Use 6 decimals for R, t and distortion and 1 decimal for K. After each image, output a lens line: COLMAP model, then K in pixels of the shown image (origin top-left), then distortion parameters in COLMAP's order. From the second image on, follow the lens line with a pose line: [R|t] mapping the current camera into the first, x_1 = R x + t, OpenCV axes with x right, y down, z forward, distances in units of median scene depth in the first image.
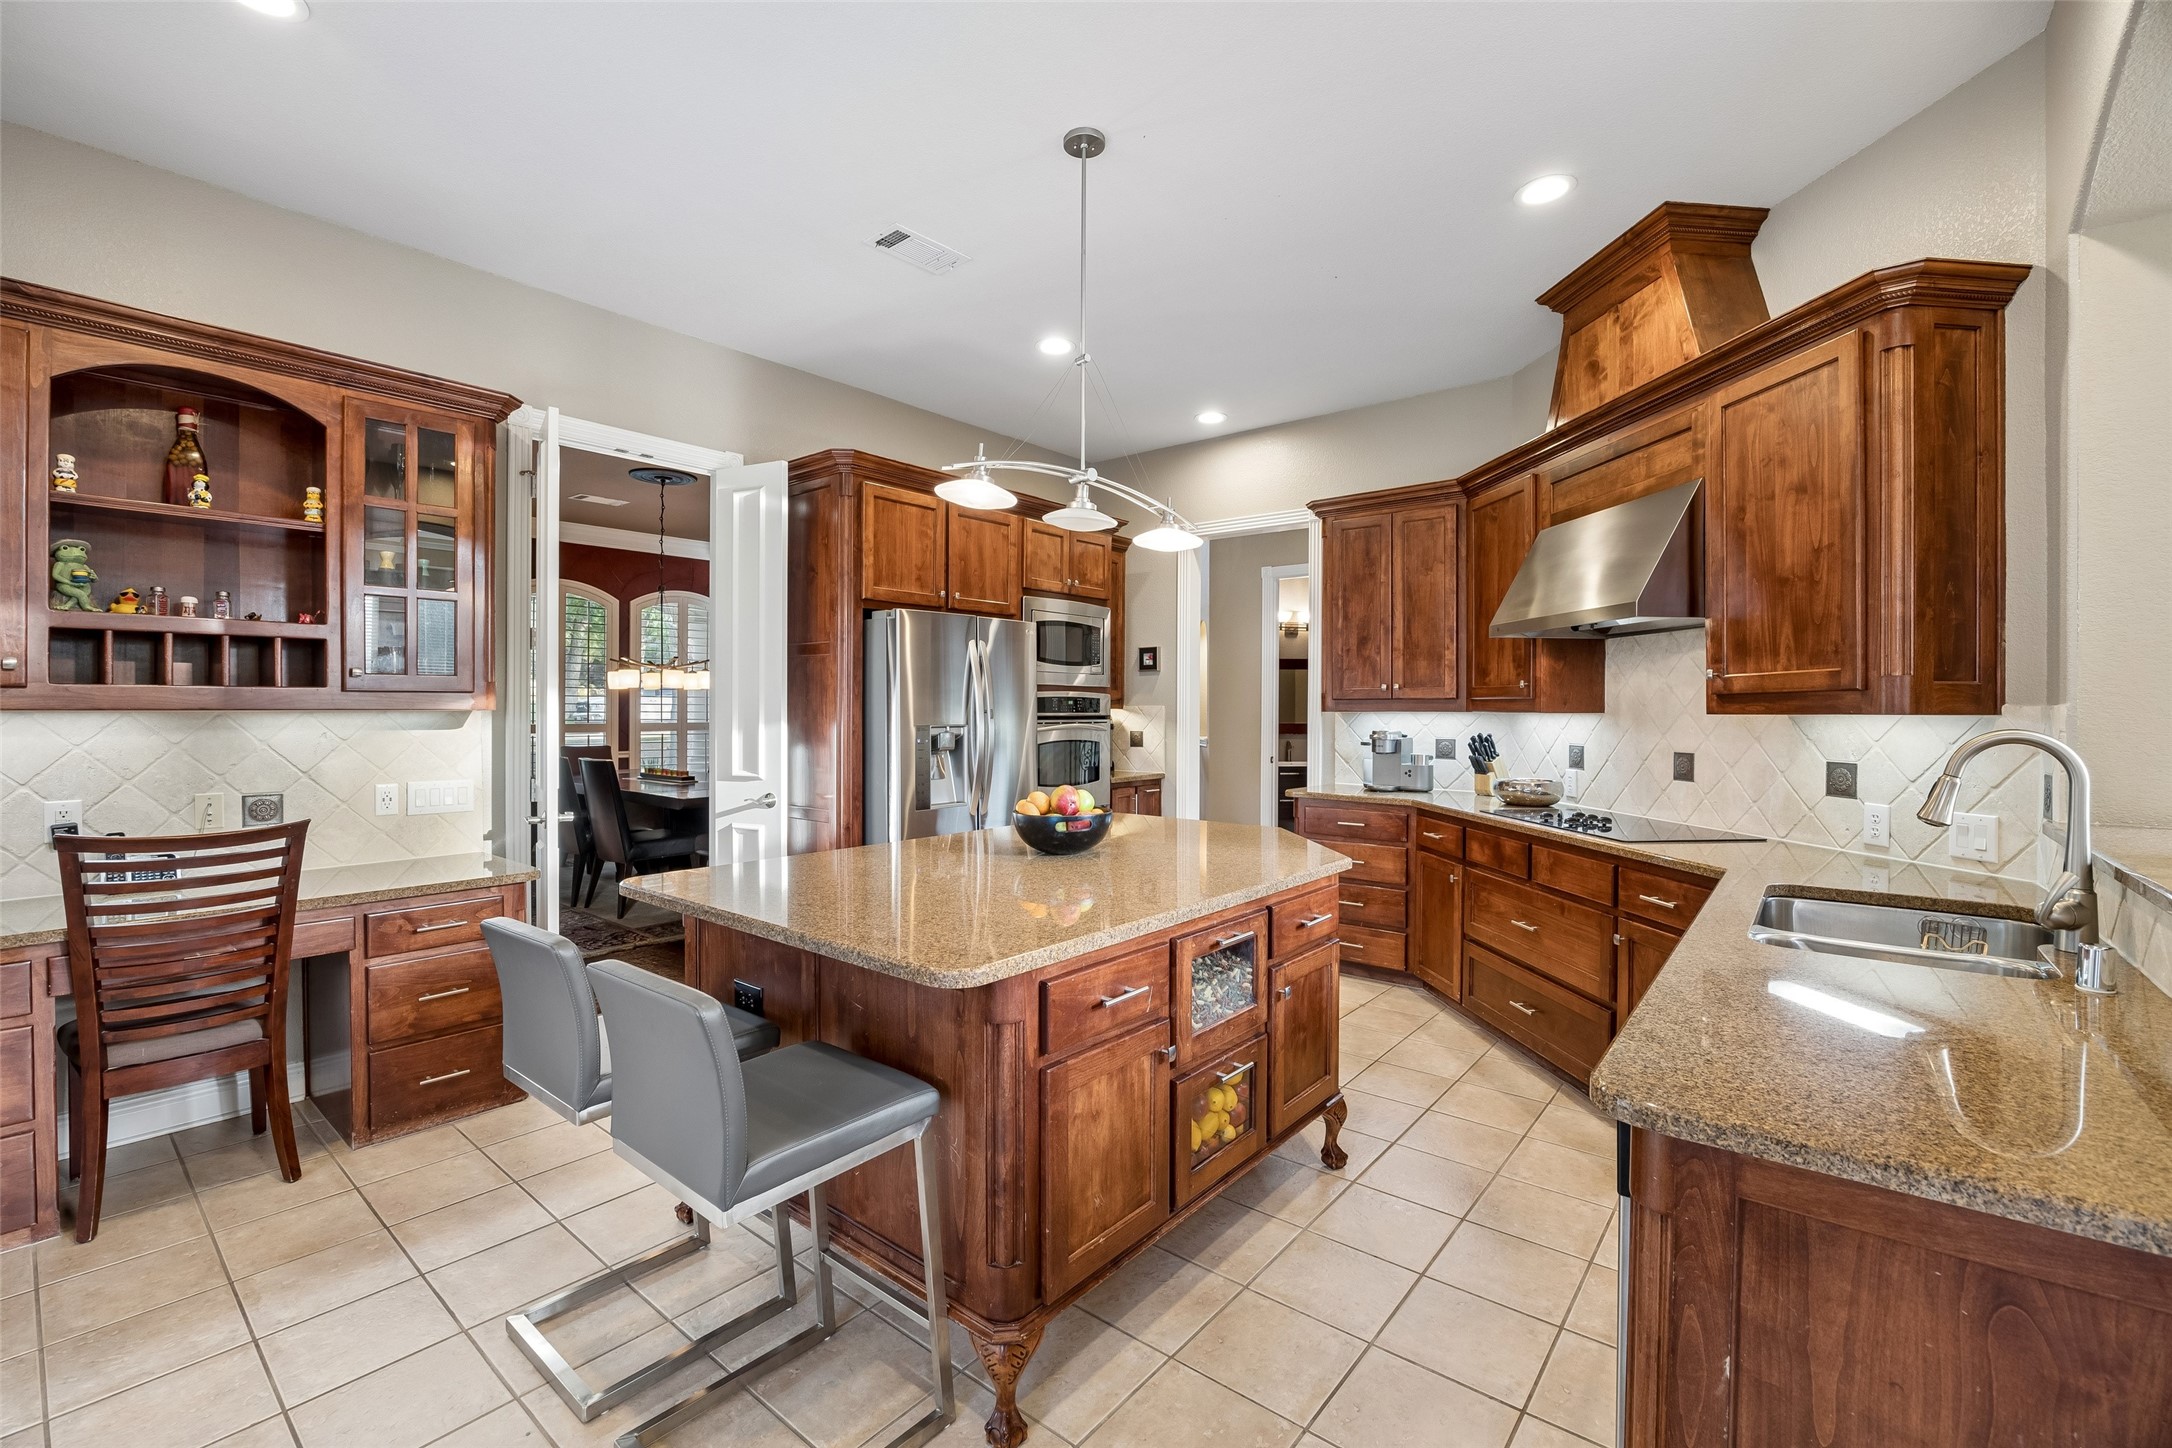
lens RADIAL K [[914.0, 0, 1095.6], [0, 914.0, 710.5], [0, 0, 1]] dist [-0.020138, 0.000310]
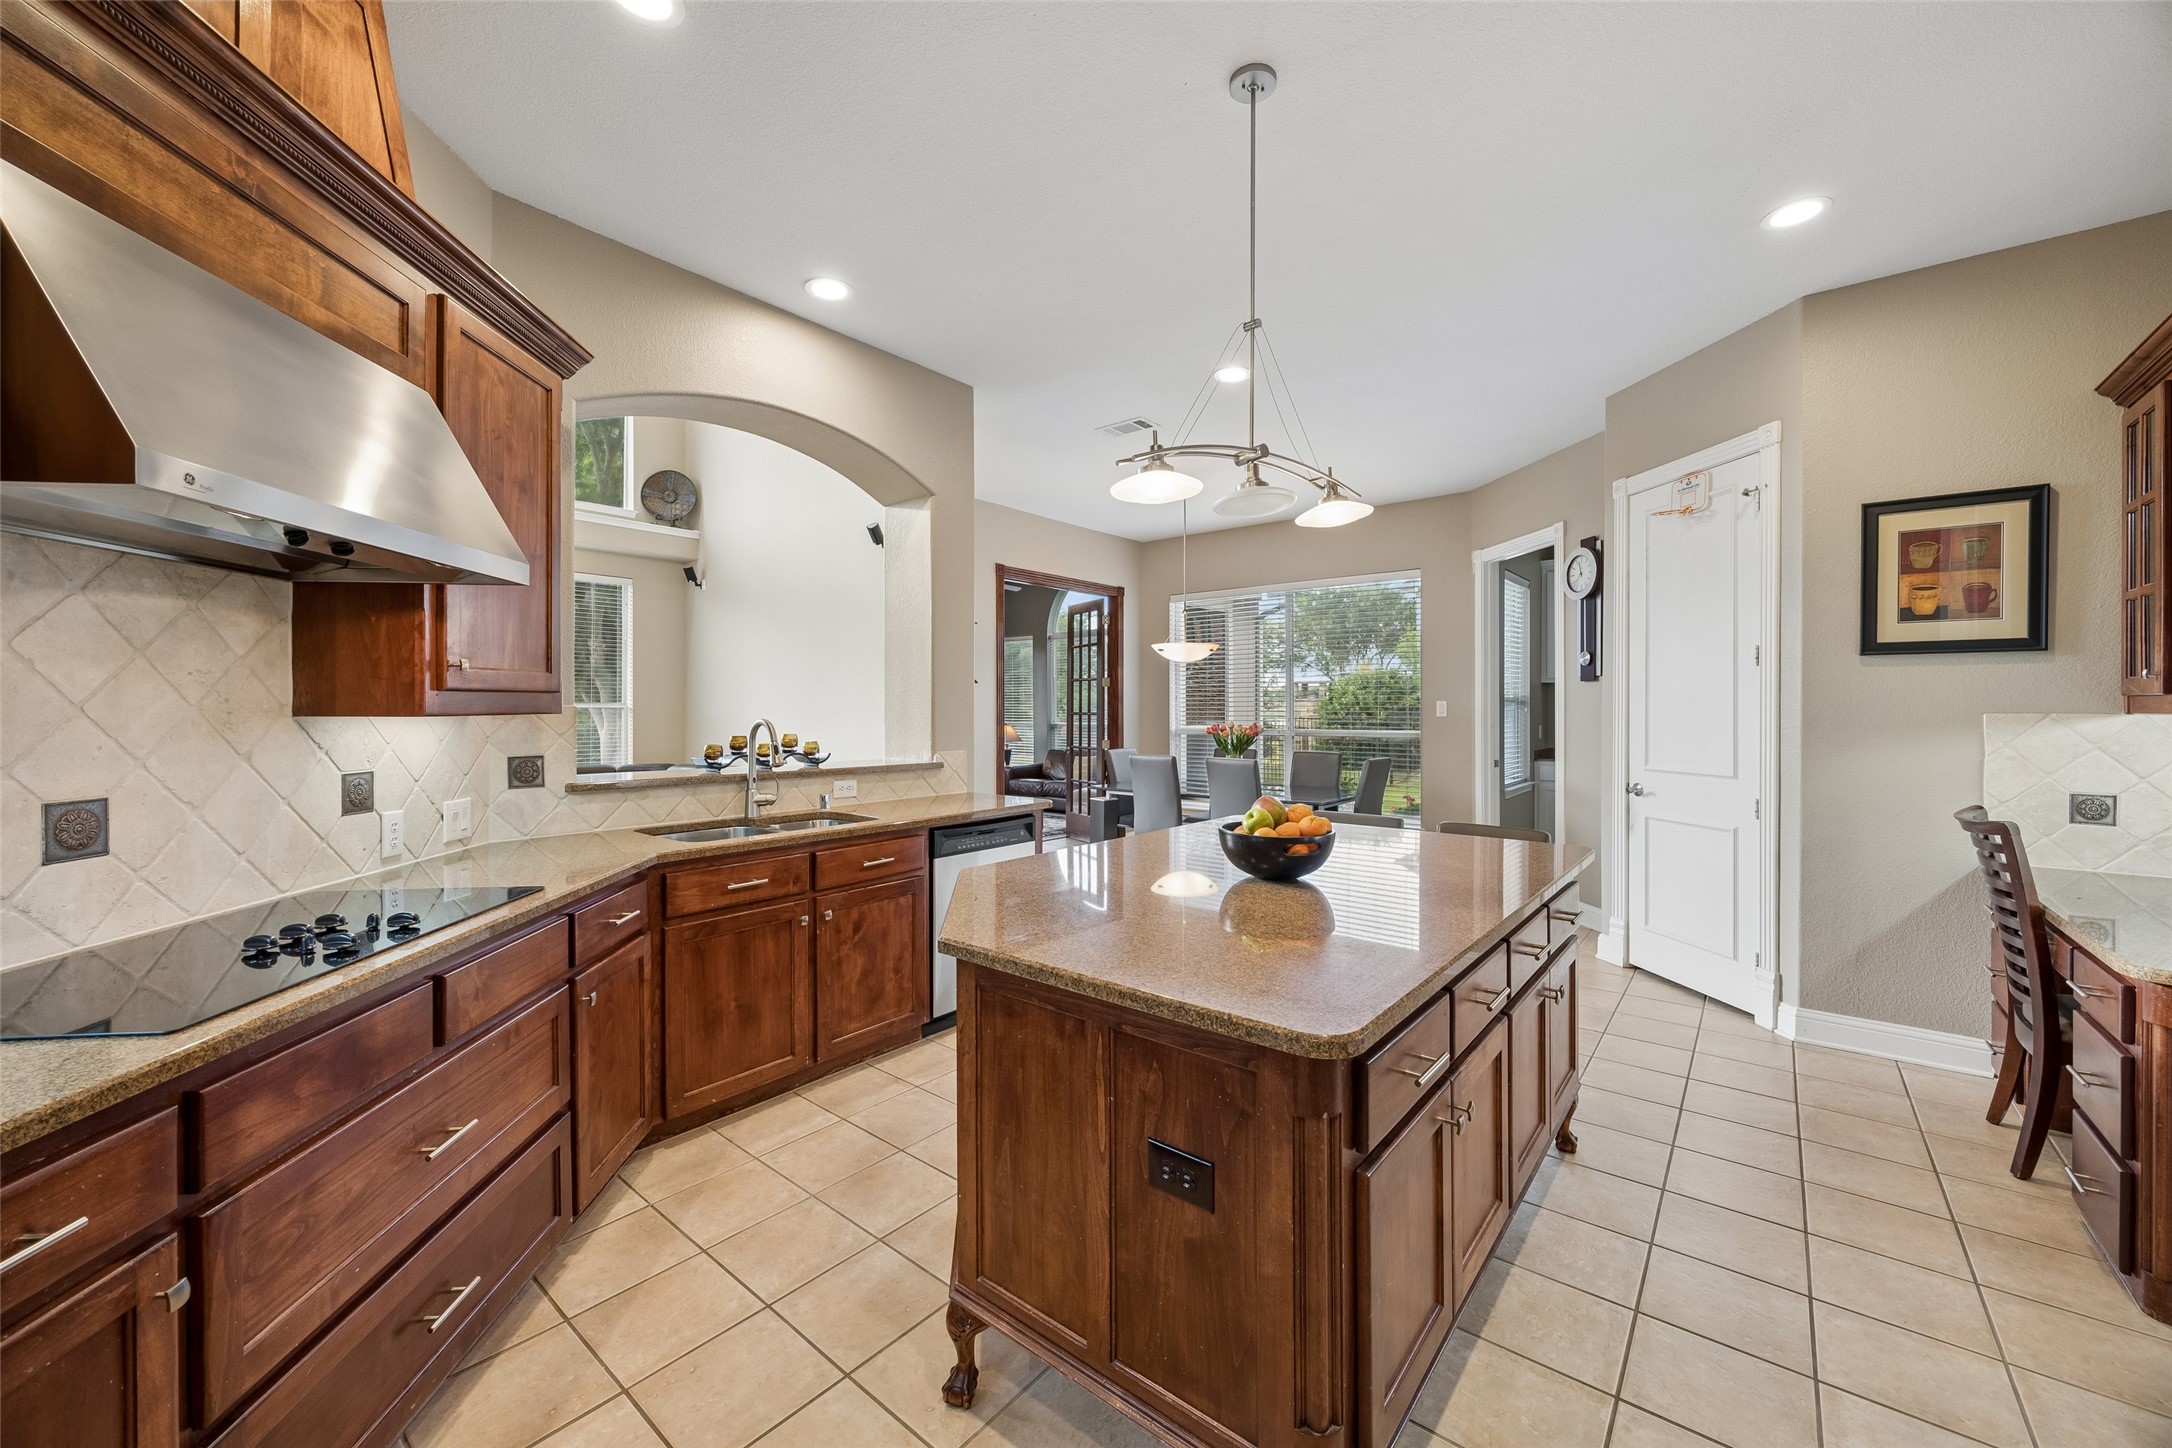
lens RADIAL K [[829.3, 0, 1079.1], [0, 829.3, 705.8], [0, 0, 1]] dist [-0.001265, -0.000036]
pose [[-0.999961, -0.004562, -0.007571, 0.159276], [-0.004557, 0.999989, -0.000724, -0.006548], [0.007574, -0.000690, -0.999971, 1.770977]]
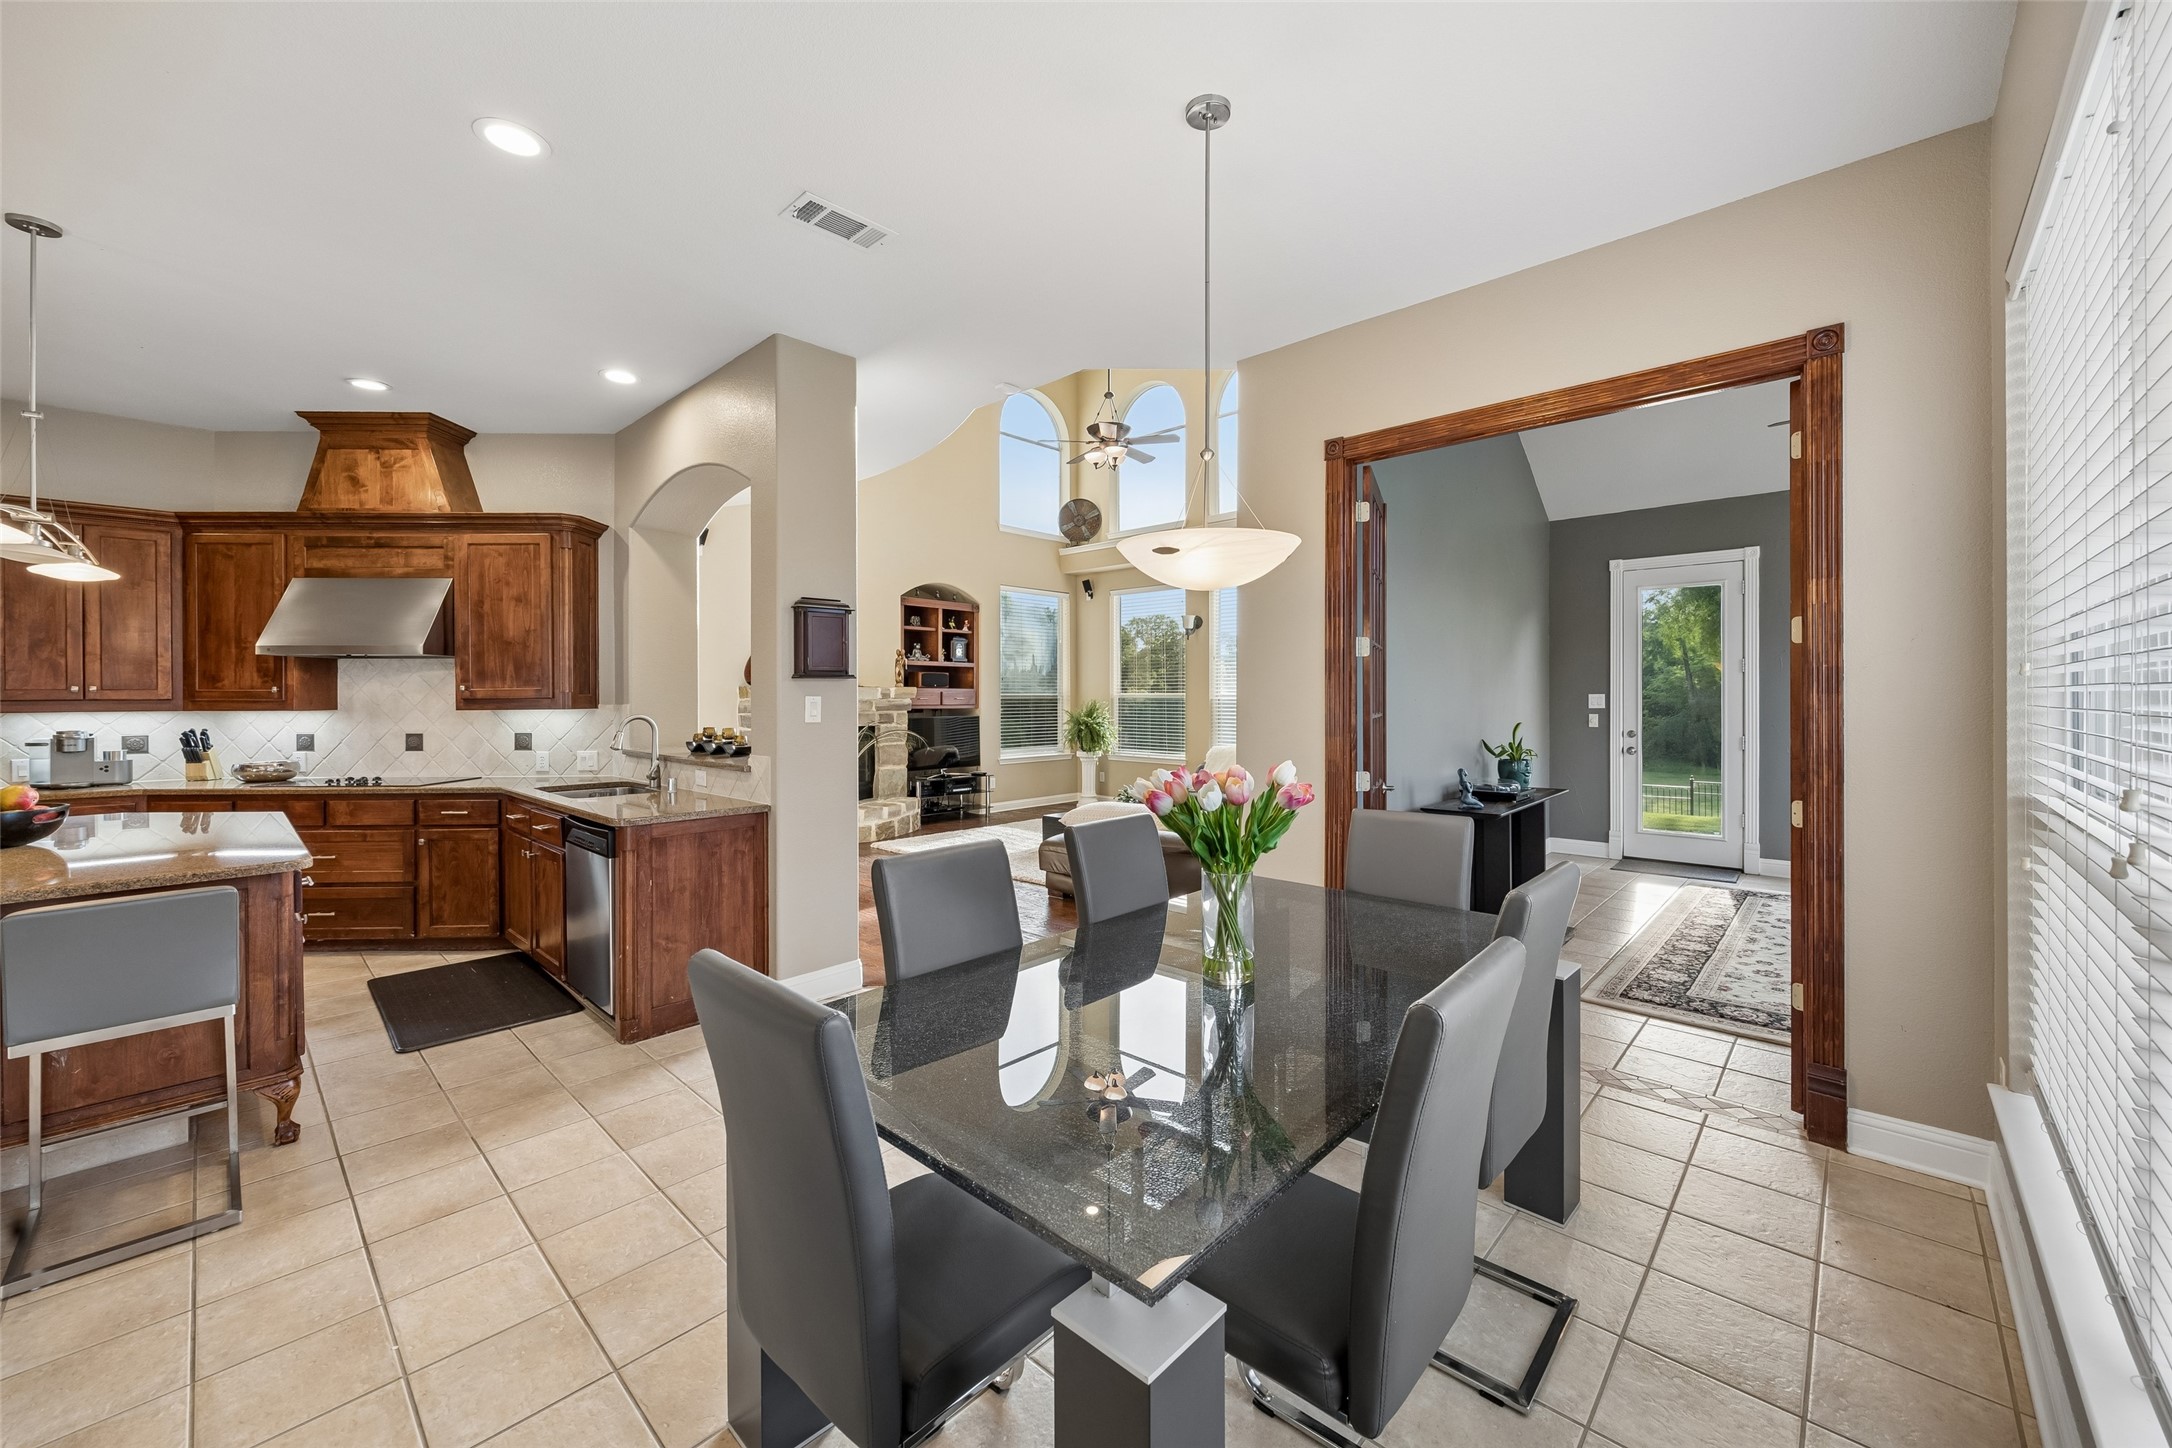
lens RADIAL K [[829.3, 0, 1079.1], [0, 829.3, 705.8], [0, 0, 1]] dist [-0.001265, -0.000036]
pose [[0.077221, -0.015676, 0.996891, -0.915565], [0.005822, 0.999866, 0.015272, -0.023833], [-0.996997, 0.004624, 0.077302, -0.378806]]
